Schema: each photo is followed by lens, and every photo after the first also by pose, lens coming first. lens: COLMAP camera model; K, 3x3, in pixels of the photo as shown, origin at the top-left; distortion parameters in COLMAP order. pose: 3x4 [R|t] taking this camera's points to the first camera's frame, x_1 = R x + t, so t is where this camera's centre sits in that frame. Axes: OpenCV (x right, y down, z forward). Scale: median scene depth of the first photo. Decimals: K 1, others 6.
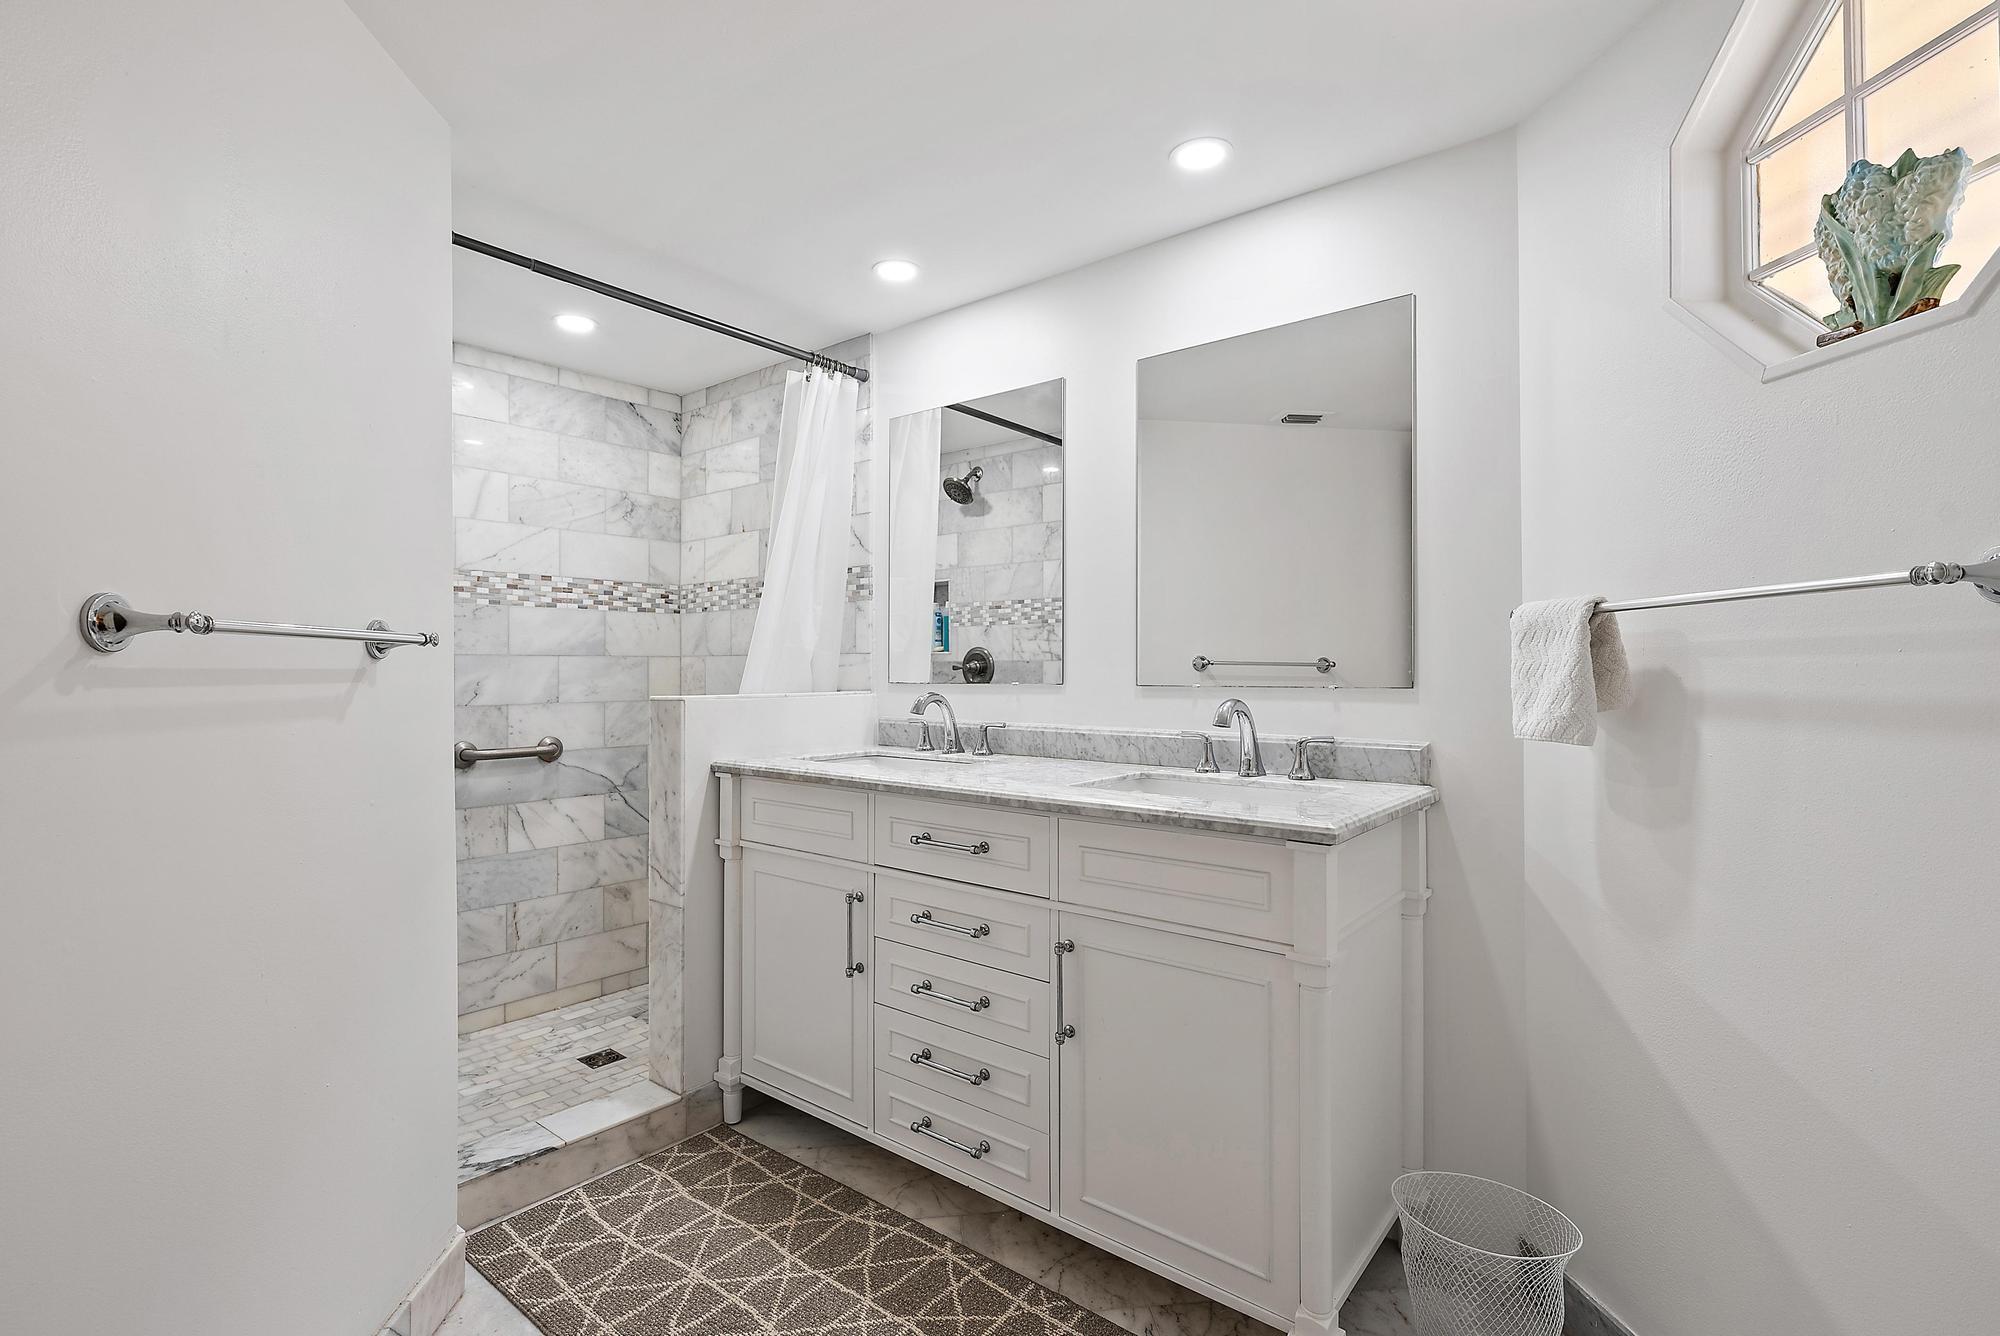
lens RADIAL K [[949.2, 0, 1000.0], [0, 949.2, 668.0], [0, 0, 1]] dist [0.001026, 0.000014]
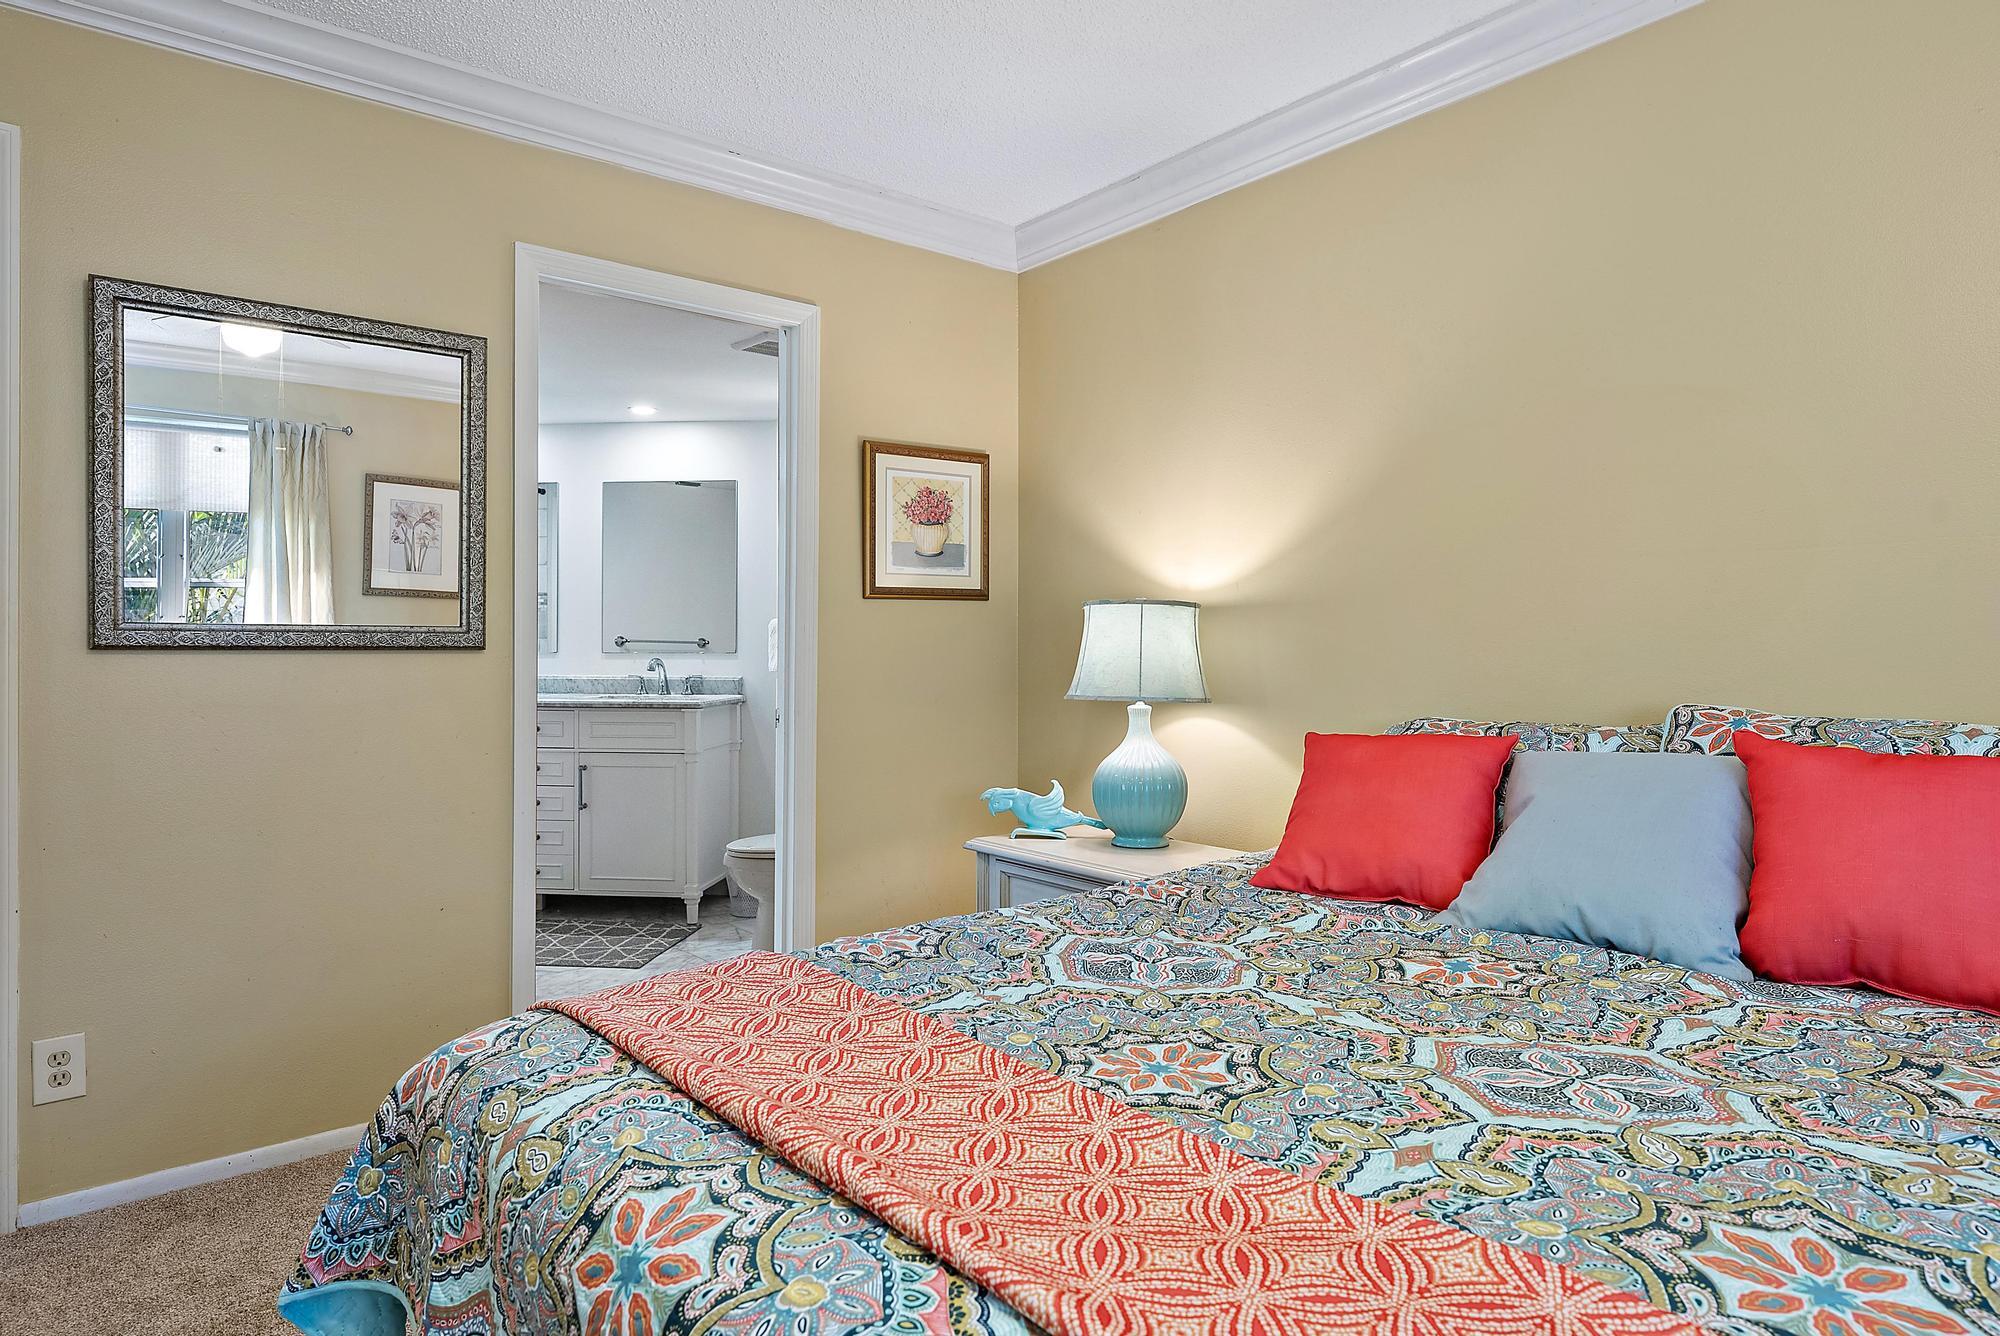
lens RADIAL K [[1175.4, 0, 1000.0], [0, 1175.4, 668.0], [0, 0, 1]] dist [-0.000214, 0.000446]
pose [[0.844063, -0.003656, 0.536231, -0.336021], [-0.006065, 0.999848, 0.016363, 0.004360], [-0.536210, -0.017064, 0.843912, -1.066728]]
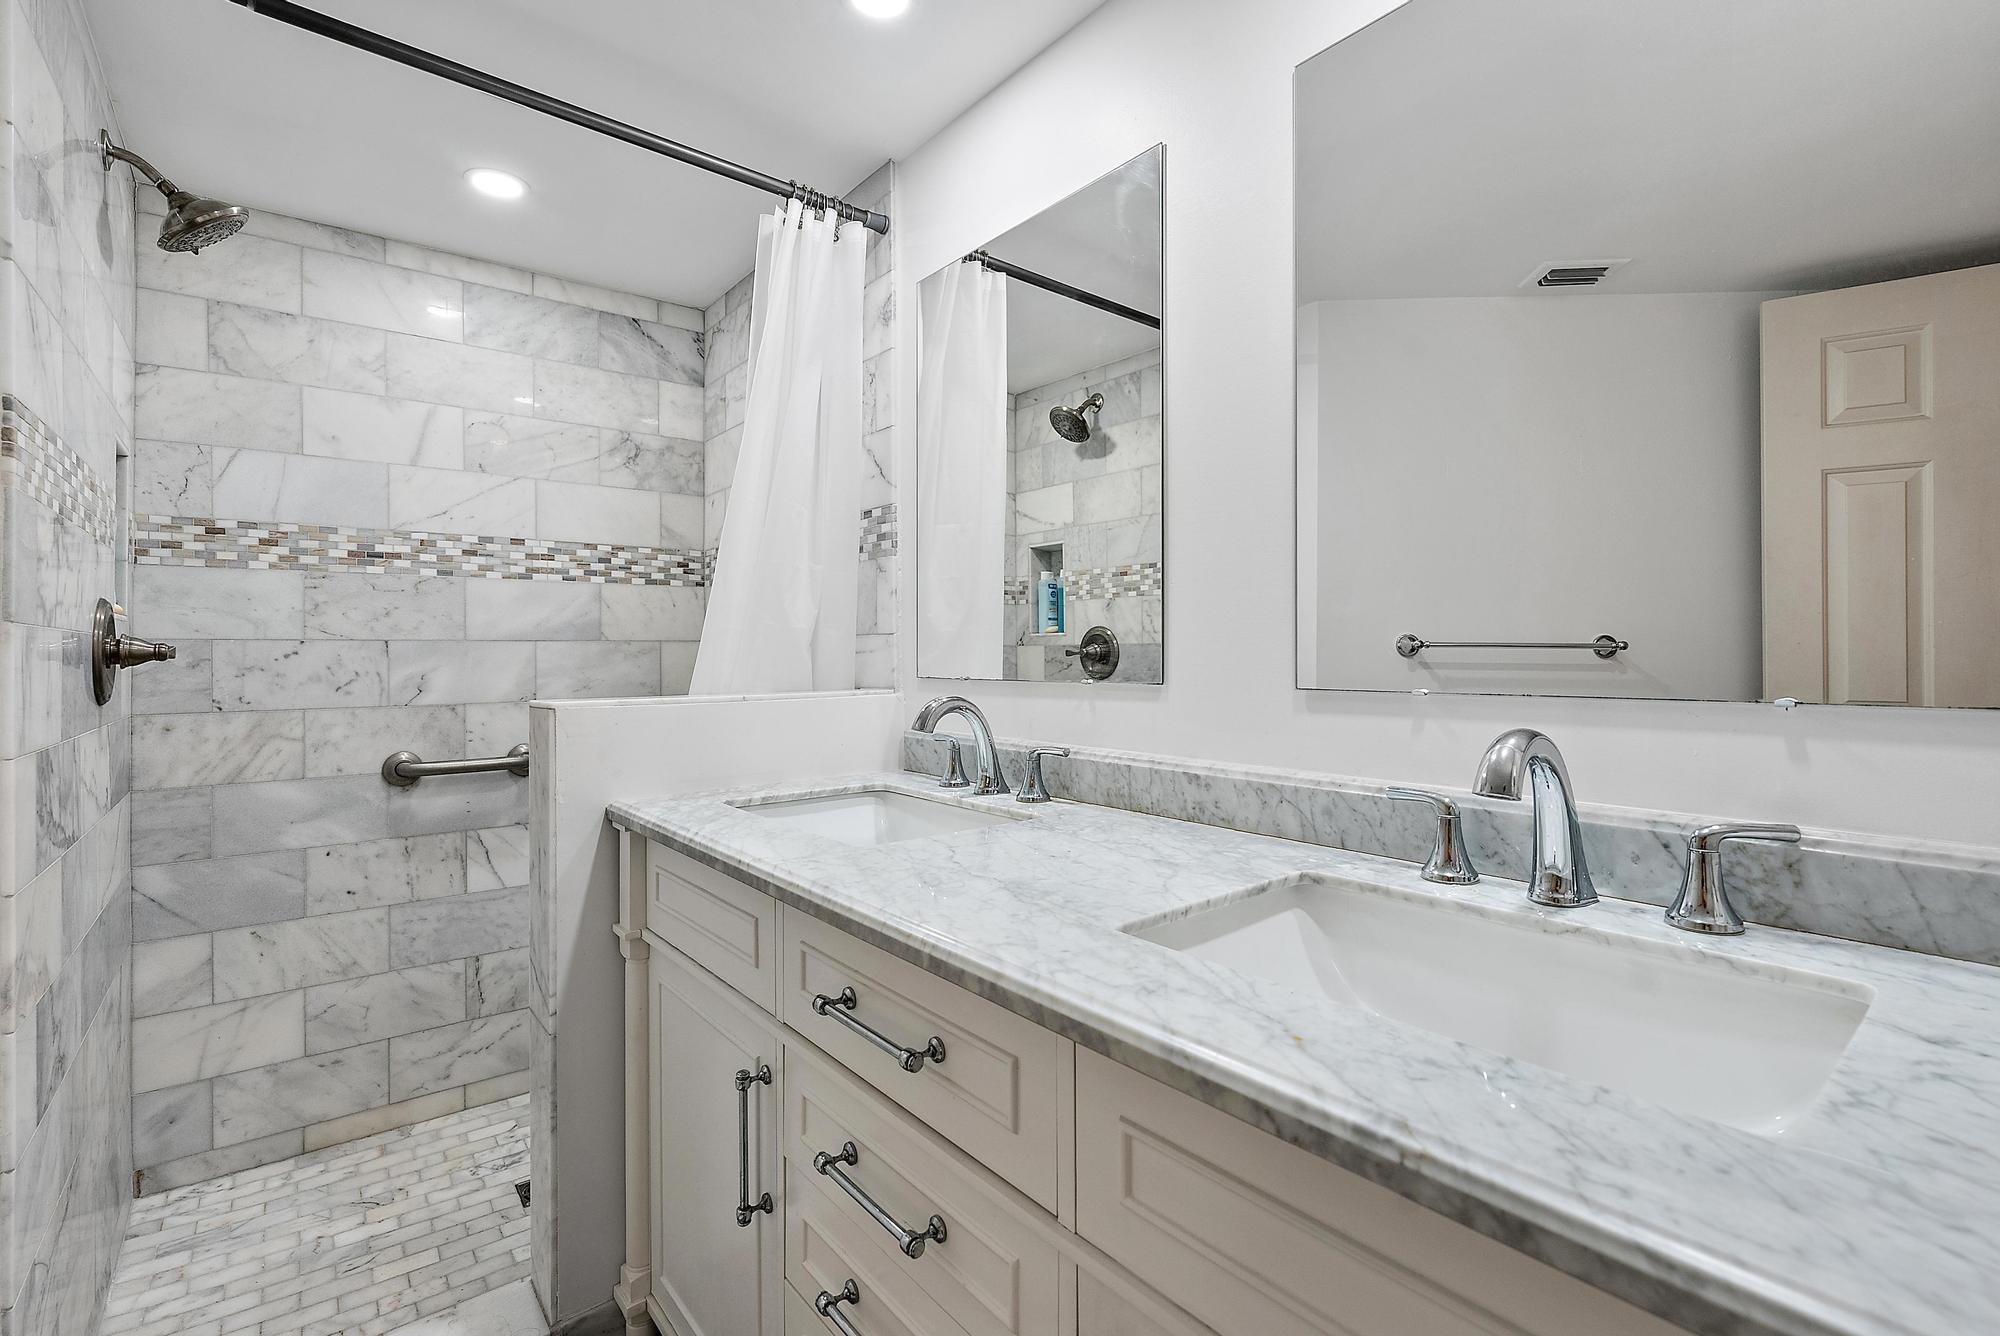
lens RADIAL K [[899.9, 0, 1003.5], [0, 899.9, 654.8], [0, 0, 1]] dist [-0.003000, -0.000289]
pose [[0.980177, -0.003976, -0.198086, 0.063027], [0.004769, 0.999982, 0.003530, -0.002186], [0.198069, -0.004404, 0.980178, 0.360720]]
